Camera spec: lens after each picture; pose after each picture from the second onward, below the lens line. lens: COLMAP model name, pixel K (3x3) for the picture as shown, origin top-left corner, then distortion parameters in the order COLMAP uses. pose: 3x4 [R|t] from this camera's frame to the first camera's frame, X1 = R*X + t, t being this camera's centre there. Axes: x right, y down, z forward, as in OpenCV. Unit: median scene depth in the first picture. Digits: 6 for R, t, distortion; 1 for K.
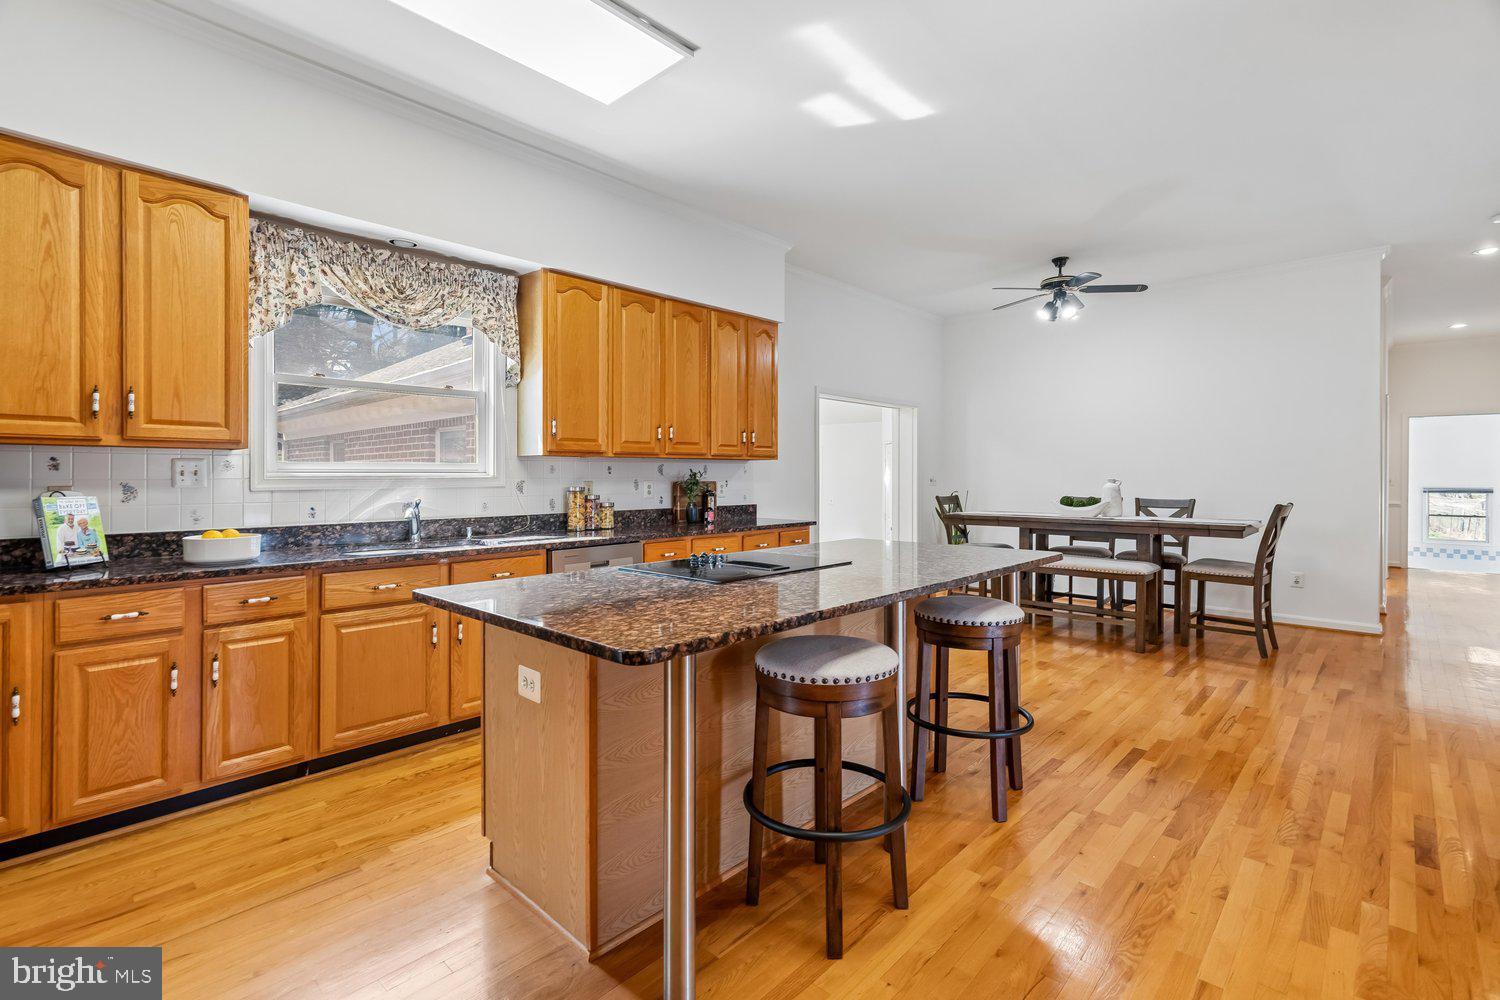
lens RADIAL K [[697.9, 0, 751.4], [0, 697.9, 483.4], [0, 0, 1]] dist [-0.013380, -0.000764]
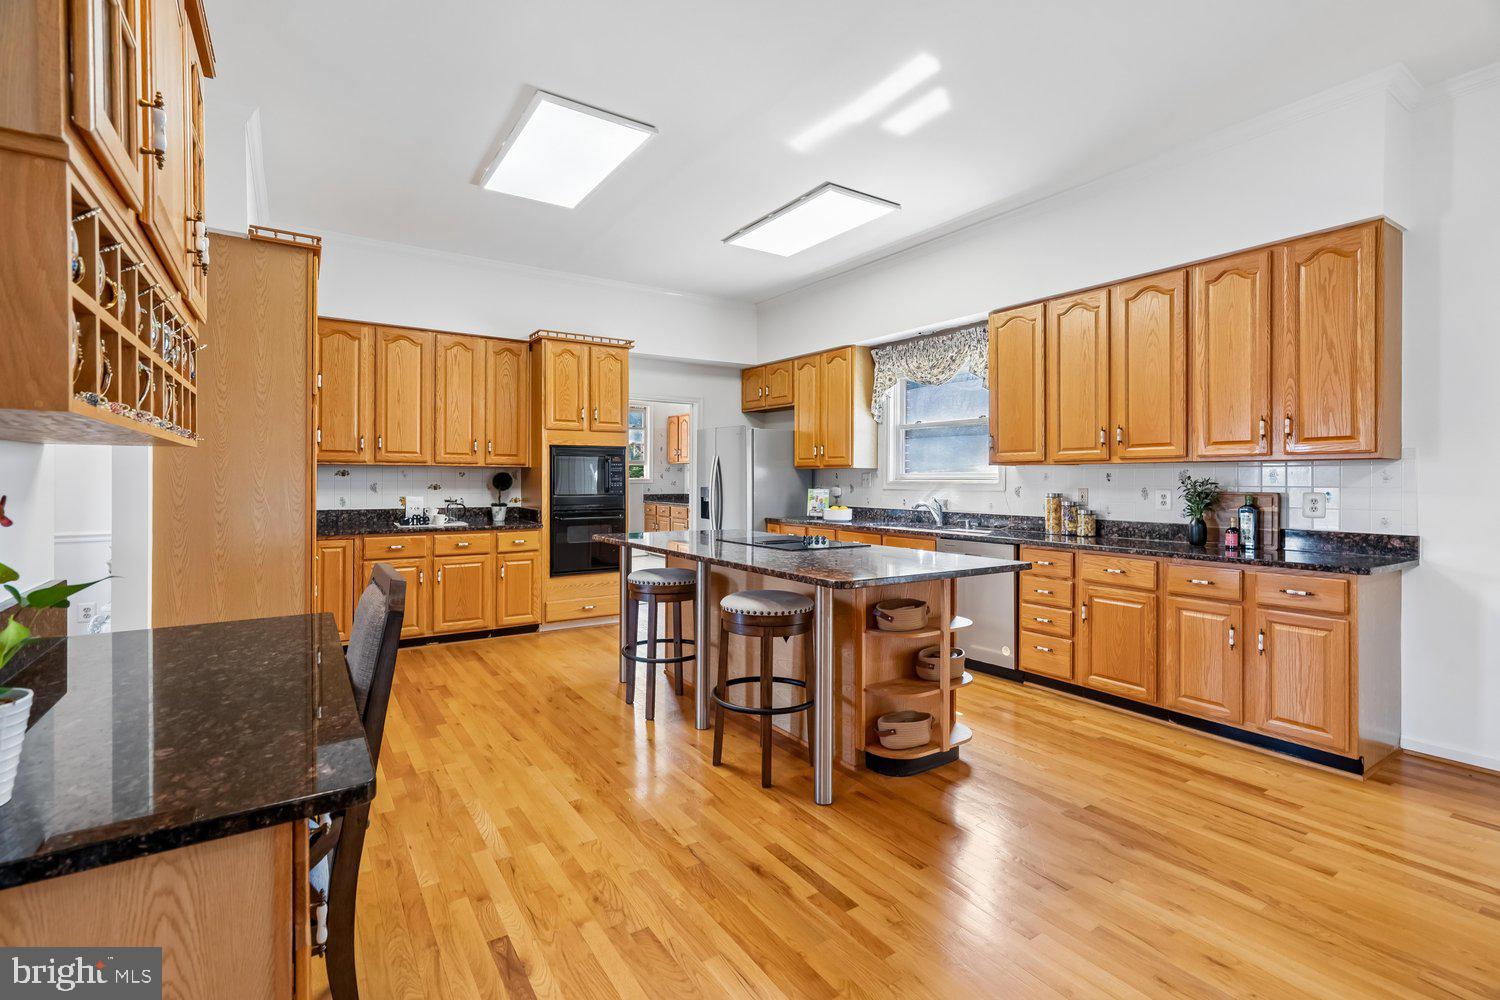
lens RADIAL K [[688.0, 0, 756.8], [0, 688.0, 522.4], [0, 0, 1]] dist [0.000578, 0.000017]
pose [[-0.220246, 0.077690, -0.972346, 1.026613], [0.001382, 0.996847, 0.079334, -0.040570], [0.975443, 0.016129, -0.219659, 0.893278]]
